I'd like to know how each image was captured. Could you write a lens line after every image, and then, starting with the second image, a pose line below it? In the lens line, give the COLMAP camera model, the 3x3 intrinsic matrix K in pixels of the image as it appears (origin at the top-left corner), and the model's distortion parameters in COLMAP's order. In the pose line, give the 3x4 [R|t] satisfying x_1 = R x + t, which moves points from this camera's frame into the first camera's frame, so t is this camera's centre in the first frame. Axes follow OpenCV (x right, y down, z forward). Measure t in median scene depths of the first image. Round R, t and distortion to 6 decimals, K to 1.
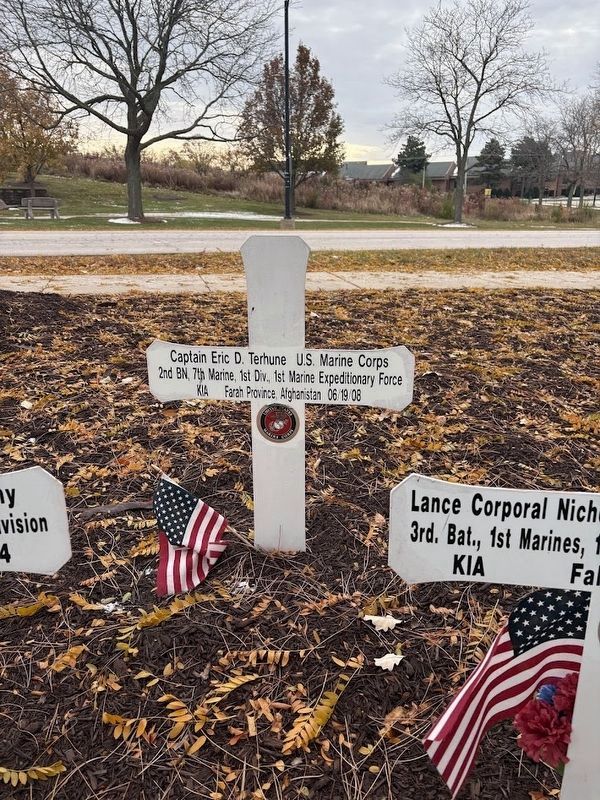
lens RADIAL K [[602.3, 0, 300.0], [0, 602.3, 397.9], [0, 0, 1]] dist [0.052575, -0.055323]
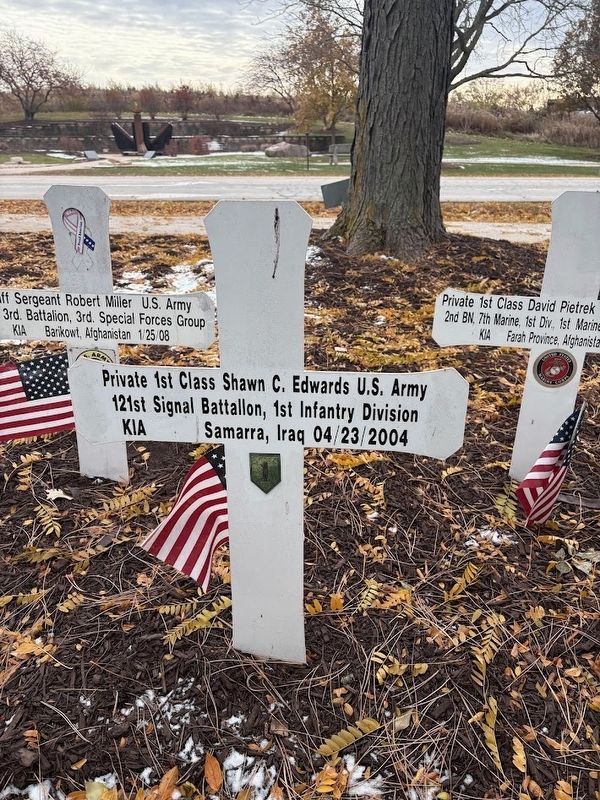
lens RADIAL K [[602.3, 0, 296.6], [0, 602.3, 393.3], [0, 0, 1]] dist [0.052575, -0.055323]
pose [[0.915069, 0.146792, -0.375635, -0.047240], [-0.119025, 0.988217, 0.096228, 0.003908], [0.385335, -0.043345, 0.921758, -0.012709]]
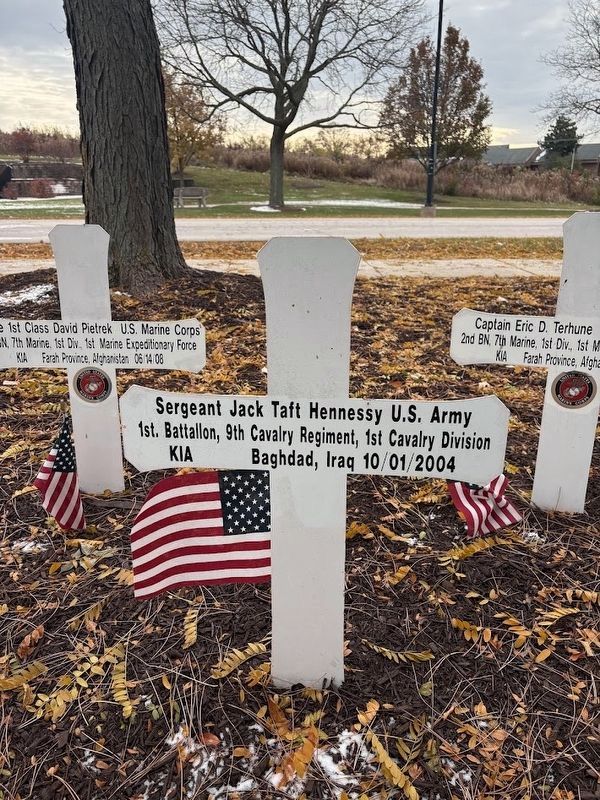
lens RADIAL K [[602.3, 0, 297.3], [0, 602.3, 401.5], [0, 0, 1]] dist [0.052575, -0.055323]
pose [[0.979020, 0.060393, -0.194607, -0.015485], [-0.055905, 0.998030, 0.028481, 0.003005], [0.195943, -0.017004, 0.980468, -0.007680]]
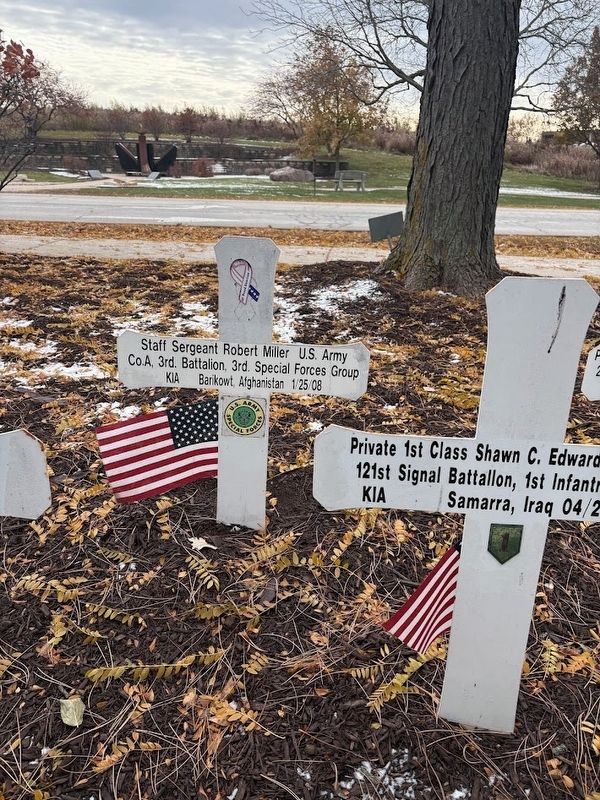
lens RADIAL K [[602.3, 0, 306.3], [0, 602.3, 398.8], [0, 0, 1]] dist [0.052575, -0.055323]
pose [[0.922405, 0.152260, -0.354946, -0.060877], [-0.137333, 0.988254, 0.067038, 0.003123], [0.360984, -0.013091, 0.932480, -0.017714]]
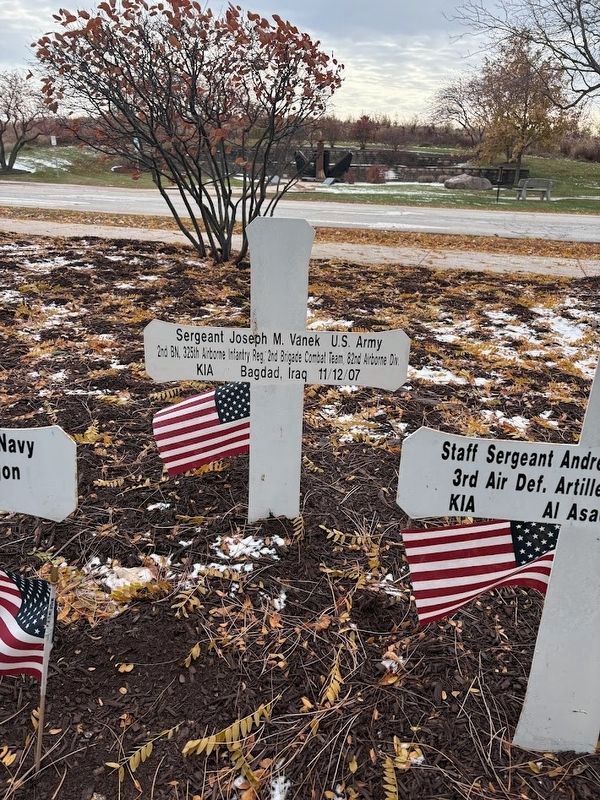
lens RADIAL K [[602.3, 0, 304.8], [0, 602.3, 399.4], [0, 0, 1]] dist [0.052575, -0.055323]
pose [[0.801177, 0.232749, -0.551311, -0.091508], [-0.214710, 0.971727, 0.098217, 0.009023], [0.558584, 0.039682, 0.828498, -0.032570]]
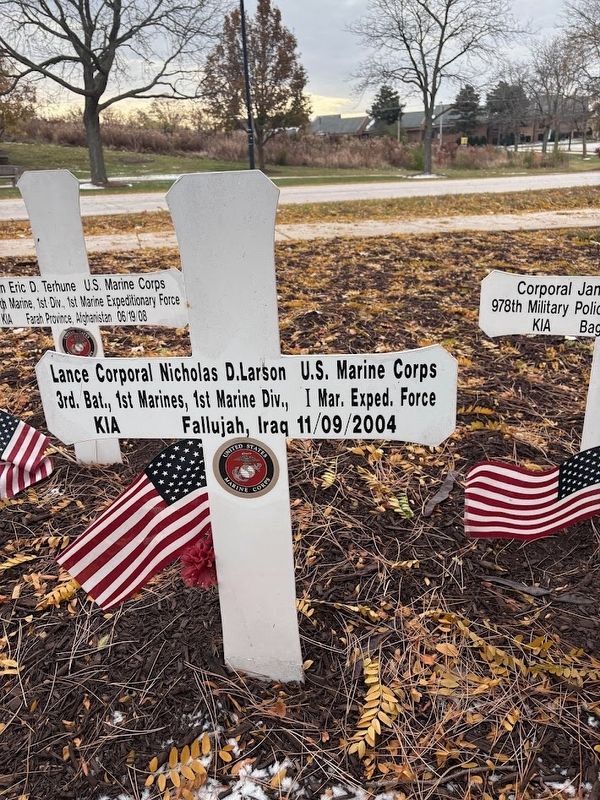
lens RADIAL K [[602.3, 0, 295.5], [0, 602.3, 393.8], [0, 0, 1]] dist [0.052575, -0.055323]
pose [[0.998719, -0.049231, 0.011725, 0.017379], [0.048503, 0.997259, 0.055883, 0.004391], [-0.014444, -0.055243, 0.998368, -0.005968]]
